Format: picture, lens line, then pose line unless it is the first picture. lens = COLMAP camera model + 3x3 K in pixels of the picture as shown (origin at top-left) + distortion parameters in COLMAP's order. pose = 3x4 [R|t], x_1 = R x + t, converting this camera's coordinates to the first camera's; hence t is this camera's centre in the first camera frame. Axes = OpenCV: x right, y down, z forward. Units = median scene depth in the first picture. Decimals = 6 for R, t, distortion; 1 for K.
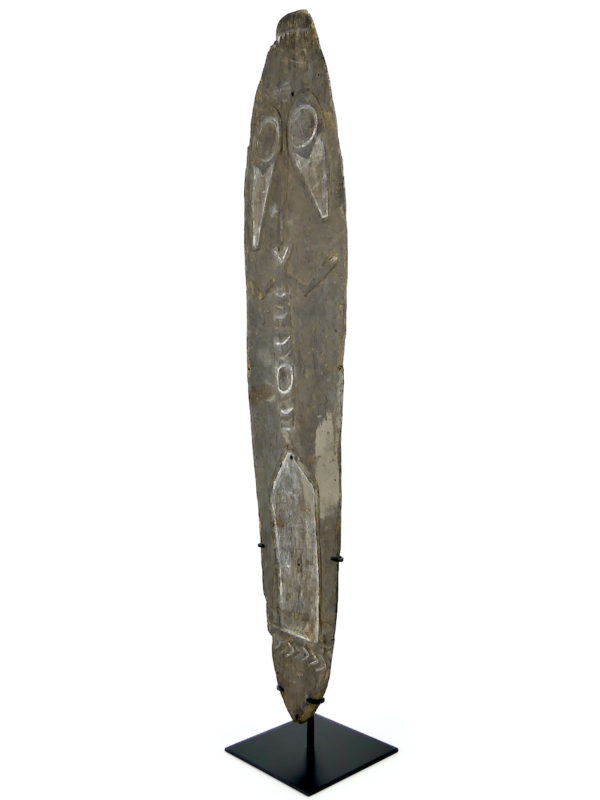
lens RADIAL K [[755.2, 0, 297.6], [0, 755.2, 390.6], [0, 0, 1]] dist [-0.031726, 0.019198]
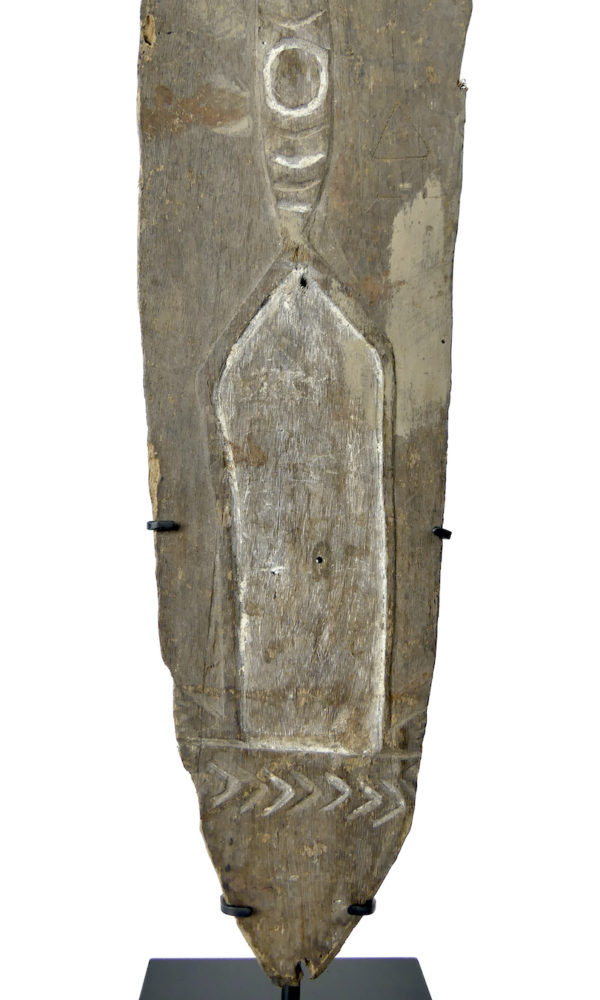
lens RADIAL K [[800.7, 0, 304.0], [0, 800.7, 493.6], [0, 0, 1]] dist [-0.039669, 0.037373]
pose [[0.621802, 0.065617, 0.780421, -0.318783], [-0.046271, 0.997821, -0.047029, 0.215535], [-0.781806, -0.006868, 0.623484, 0.748860]]
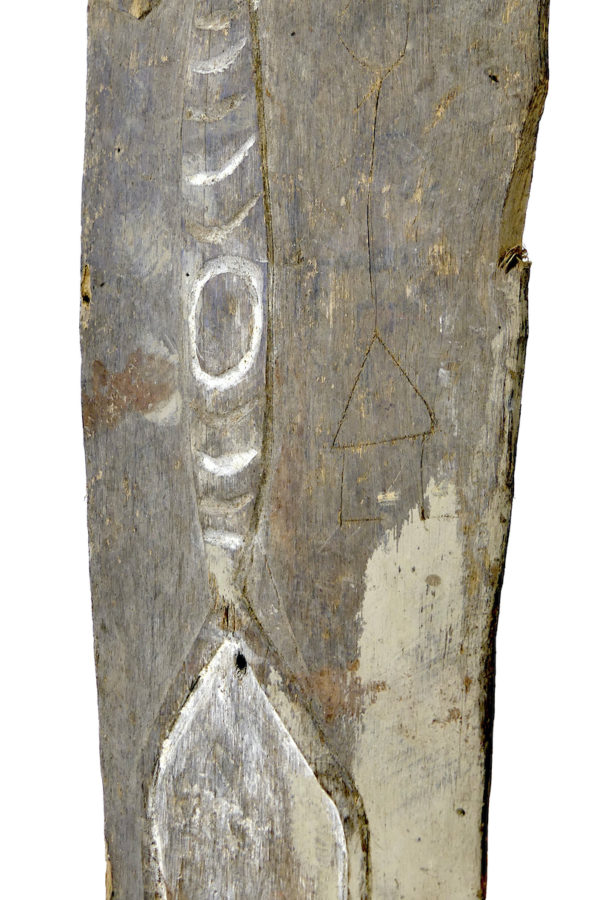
lens RADIAL K [[799.9, 0, 294.7], [0, 799.9, 450.8], [0, 0, 1]] dist [-0.034270, -0.000021]
pose [[0.994019, 0.035393, 0.103316, -0.019576], [-0.038326, 0.998913, 0.026544, 0.016023], [-0.102265, -0.030345, 0.994294, 0.756566]]
